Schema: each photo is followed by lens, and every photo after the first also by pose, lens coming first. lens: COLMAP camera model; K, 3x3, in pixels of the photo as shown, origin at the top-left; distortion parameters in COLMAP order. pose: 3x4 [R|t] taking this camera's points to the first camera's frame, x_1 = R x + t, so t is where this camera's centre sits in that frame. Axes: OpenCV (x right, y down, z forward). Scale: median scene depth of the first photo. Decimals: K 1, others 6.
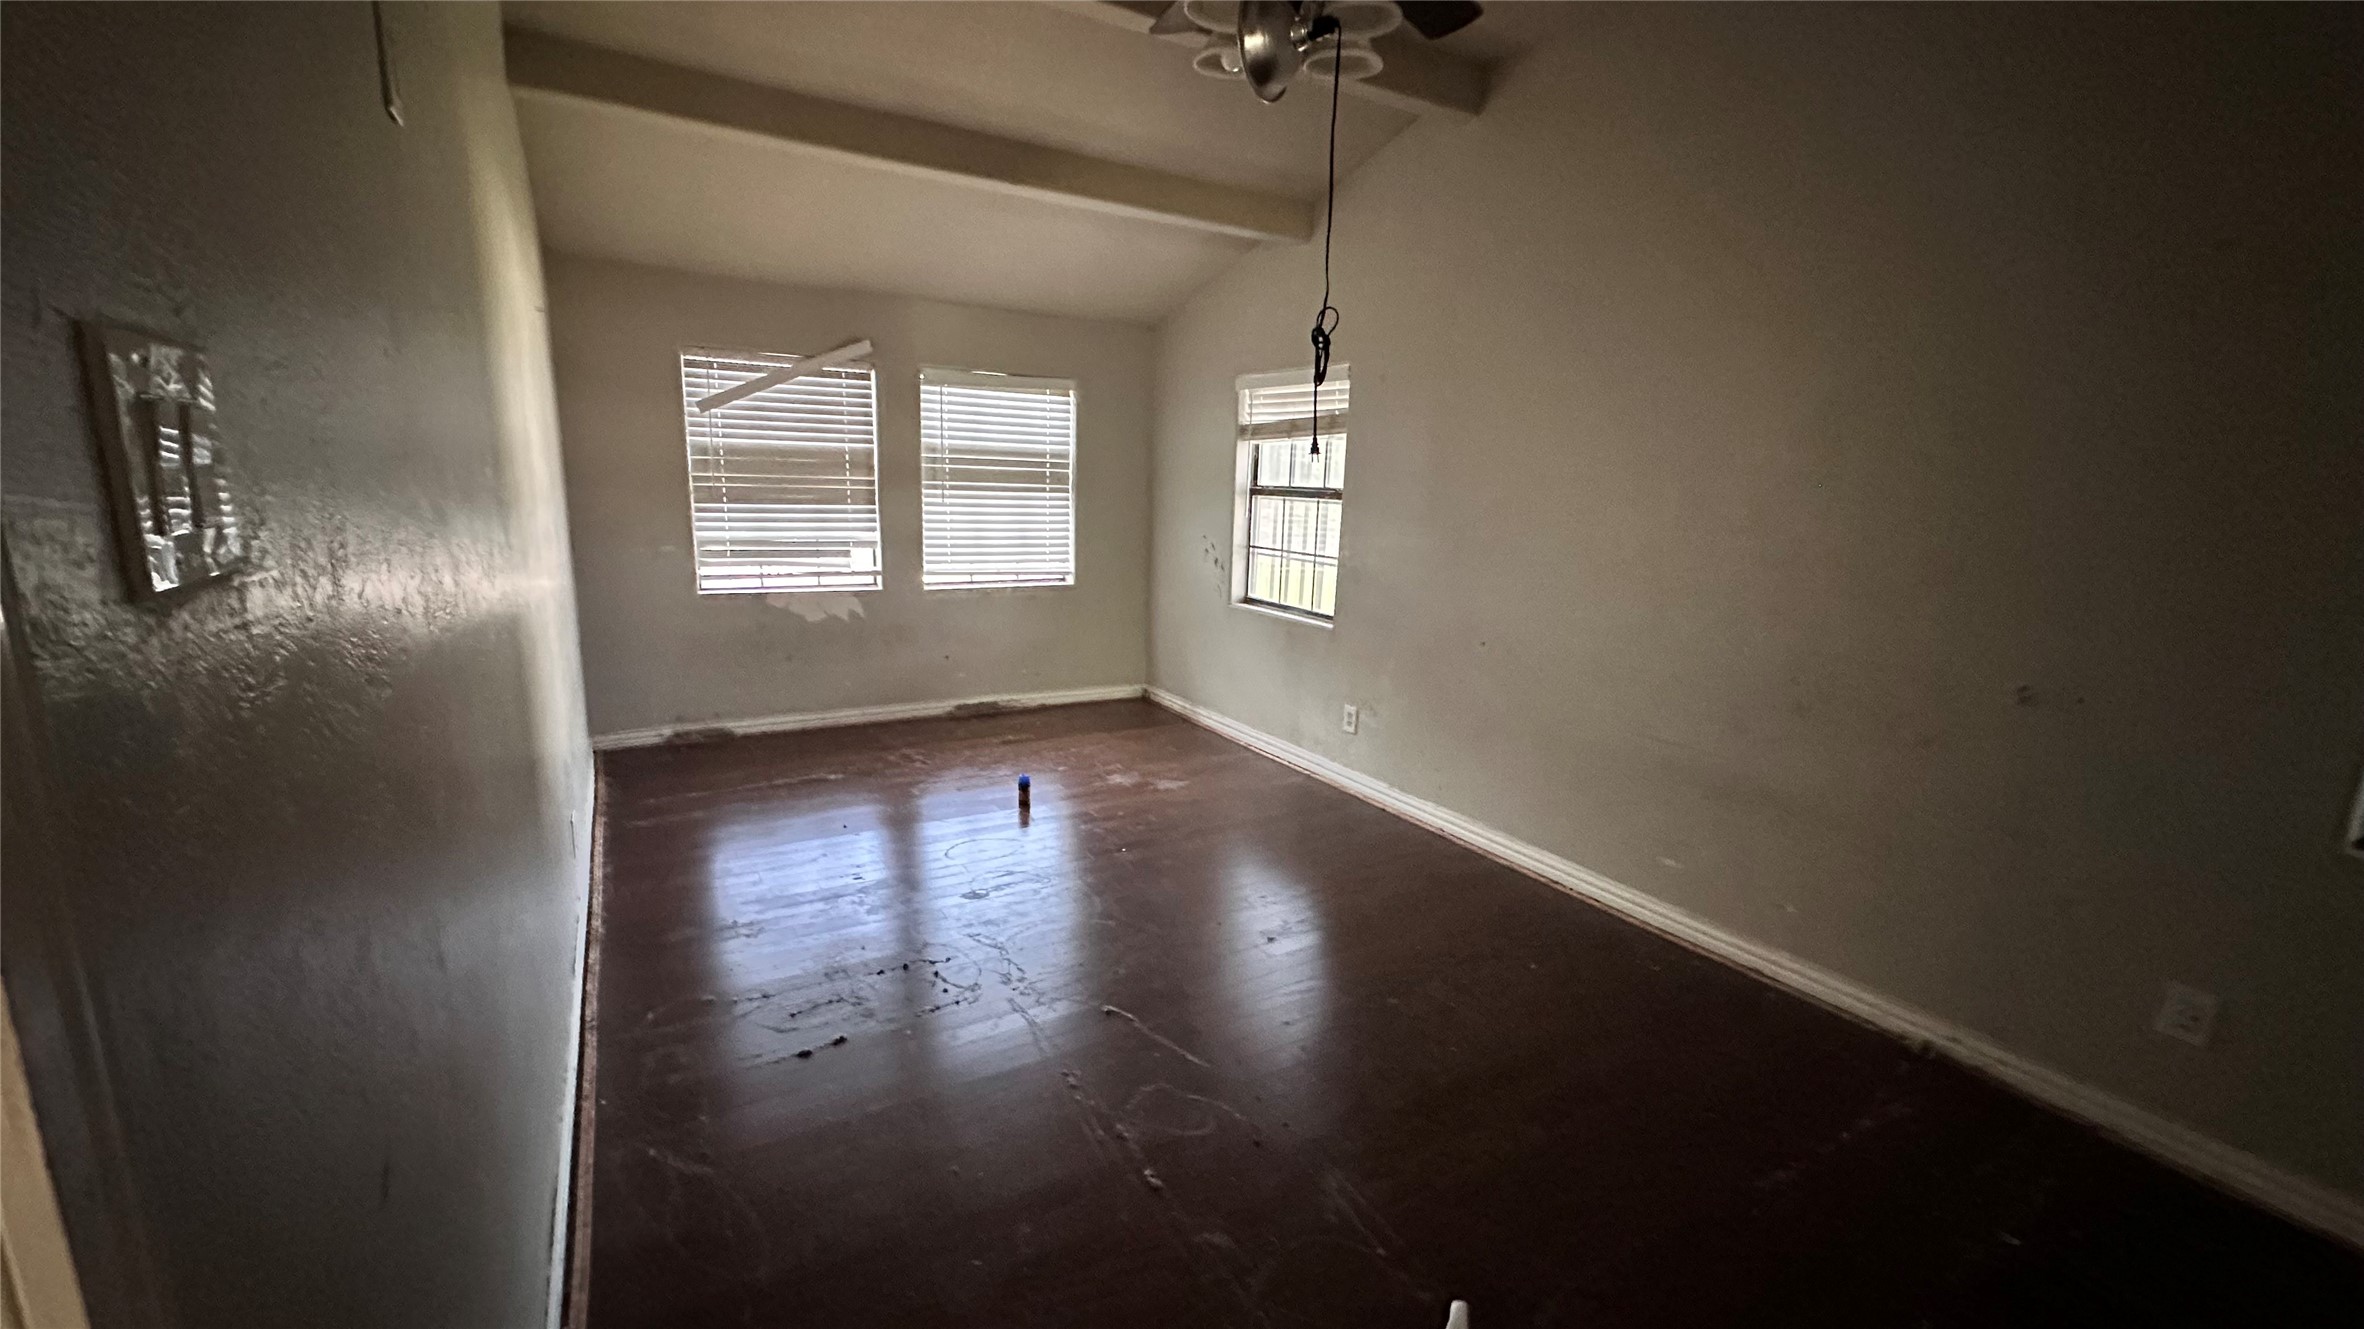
lens RADIAL K [[959.7, 0, 1186.2], [0, 959.7, 657.6], [0, 0, 1]] dist [0.000867, 0.000682]
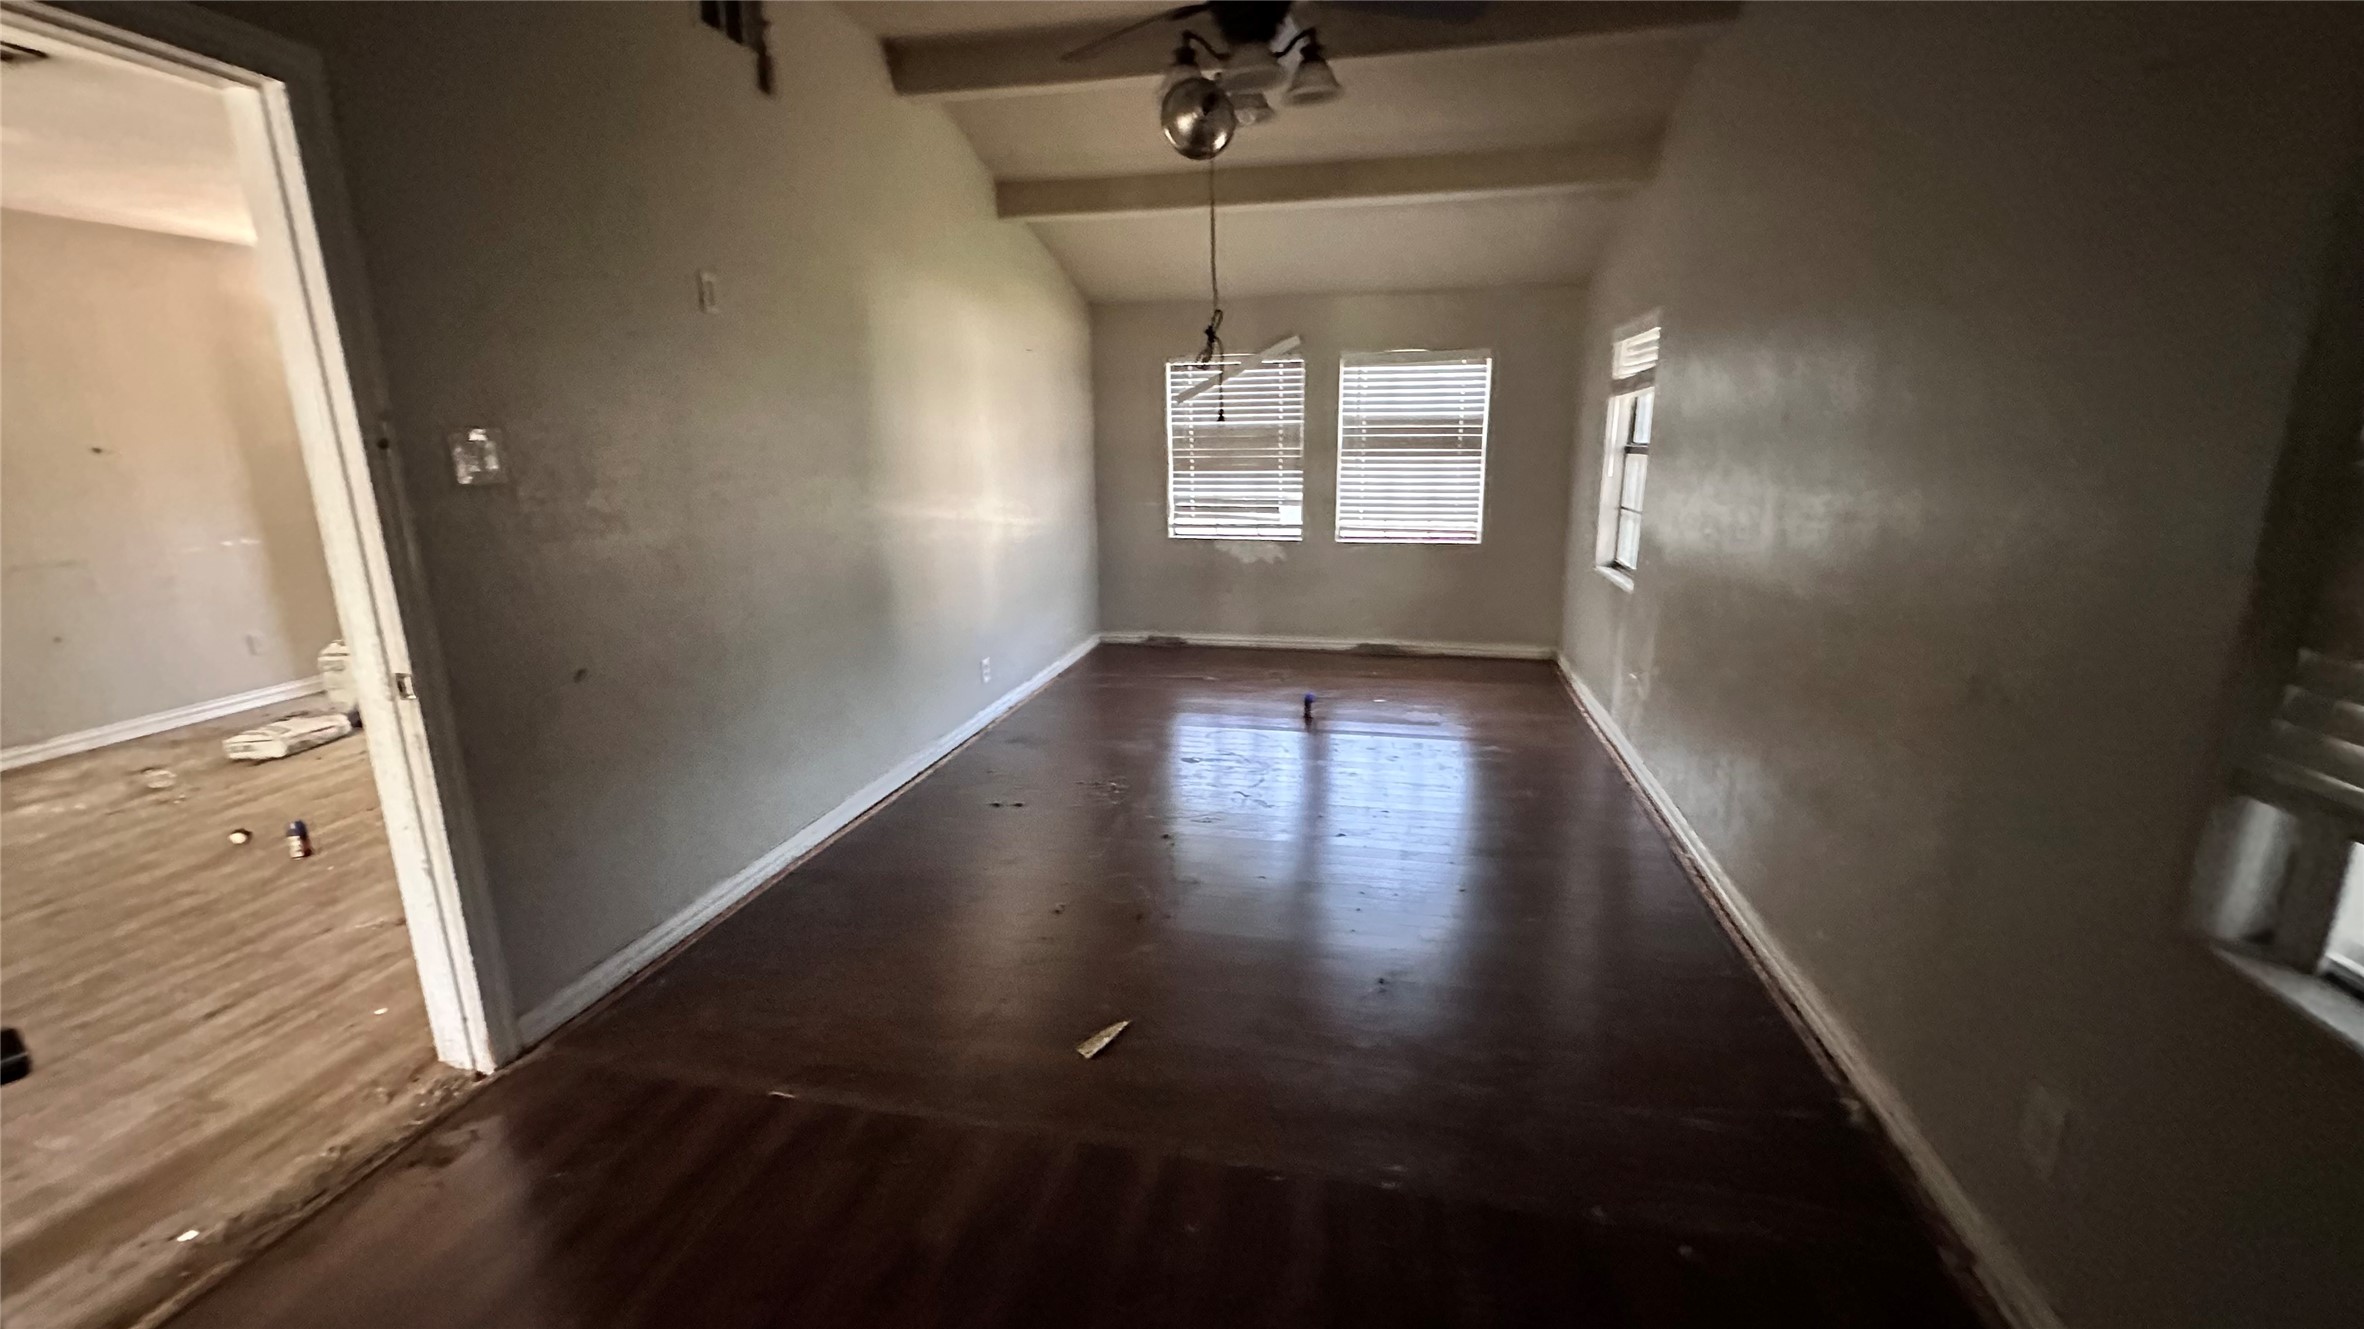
lens RADIAL K [[959.7, 0, 1189.4], [0, 959.7, 673.2], [0, 0, 1]] dist [0.000867, 0.000682]
pose [[0.731934, 0.124955, -0.669820, 0.419638], [-0.095199, 0.992153, 0.081059, 0.011683], [0.674693, 0.004436, 0.738085, 0.003787]]
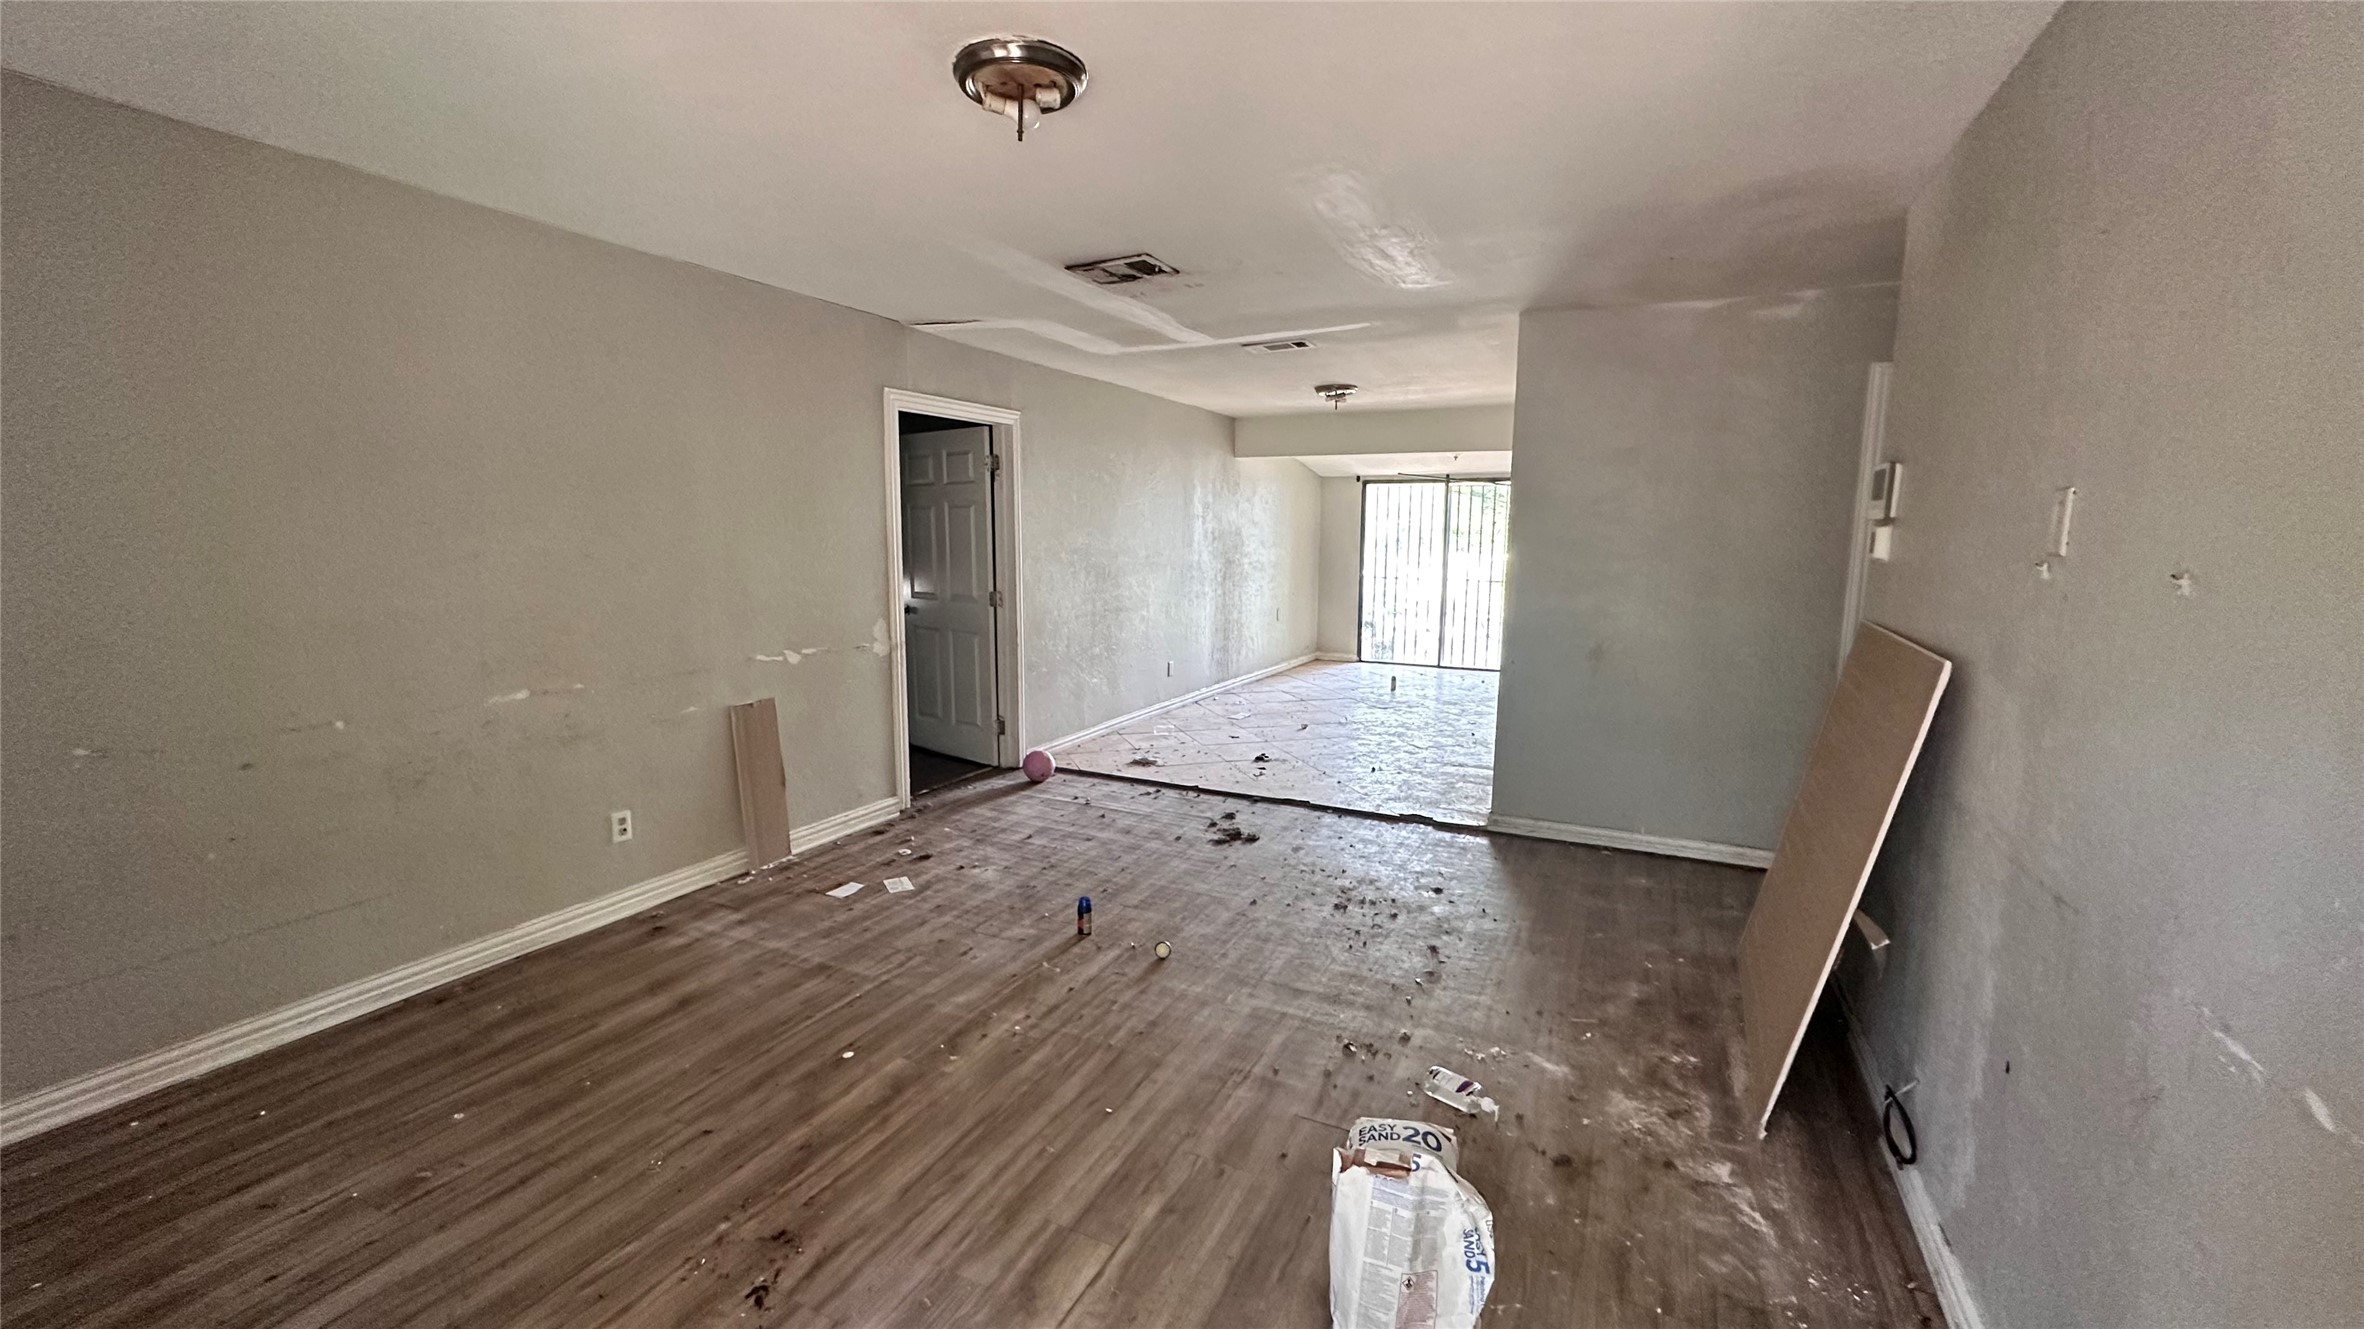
lens RADIAL K [[959.7, 0, 1184.6], [0, 959.7, 665.5], [0, 0, 1]] dist [0.000867, 0.000682]
pose [[-0.541638, -0.156057, 0.825999, -1.155494], [0.132332, 0.954535, 0.267116, -0.114377], [-0.830131, 0.253986, -0.496361, 0.339473]]
